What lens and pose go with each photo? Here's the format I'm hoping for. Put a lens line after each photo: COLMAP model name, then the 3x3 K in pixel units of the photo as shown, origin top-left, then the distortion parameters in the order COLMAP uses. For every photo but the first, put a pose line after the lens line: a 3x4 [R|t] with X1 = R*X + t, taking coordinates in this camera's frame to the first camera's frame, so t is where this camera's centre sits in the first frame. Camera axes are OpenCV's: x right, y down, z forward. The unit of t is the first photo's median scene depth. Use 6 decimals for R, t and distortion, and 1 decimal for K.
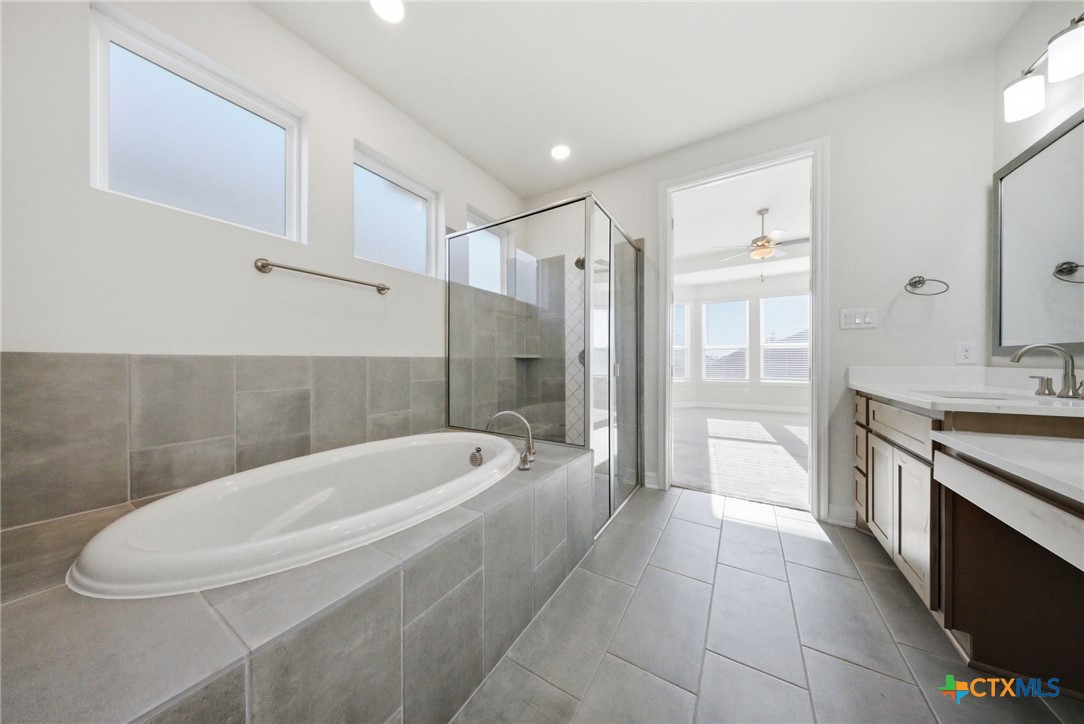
lens RADIAL K [[326.9, 0, 542.0], [0, 326.9, 362.0], [0, 0, 1]] dist [-0.000303, 0.000053]
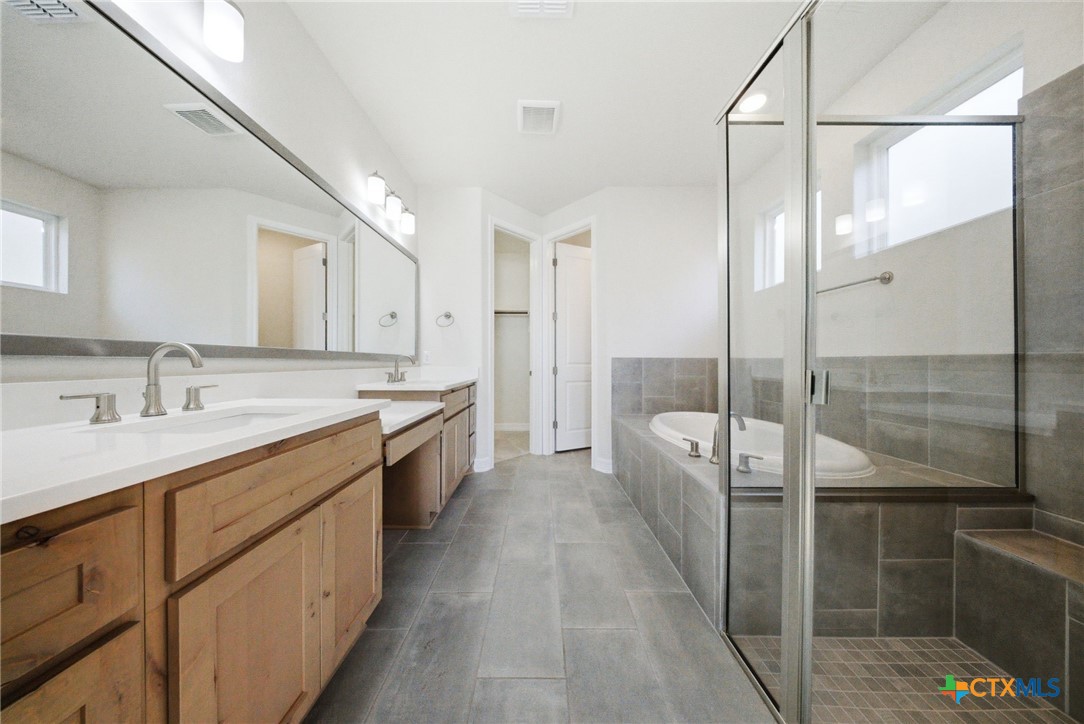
lens RADIAL K [[326.9, 0, 542.0], [0, 326.9, 362.0], [0, 0, 1]] dist [-0.000303, 0.000053]
pose [[-0.847617, 0.006144, -0.530574, 1.269672], [0.001884, 0.999961, 0.008570, -0.017109], [0.530606, 0.006265, -0.847596, 2.111239]]
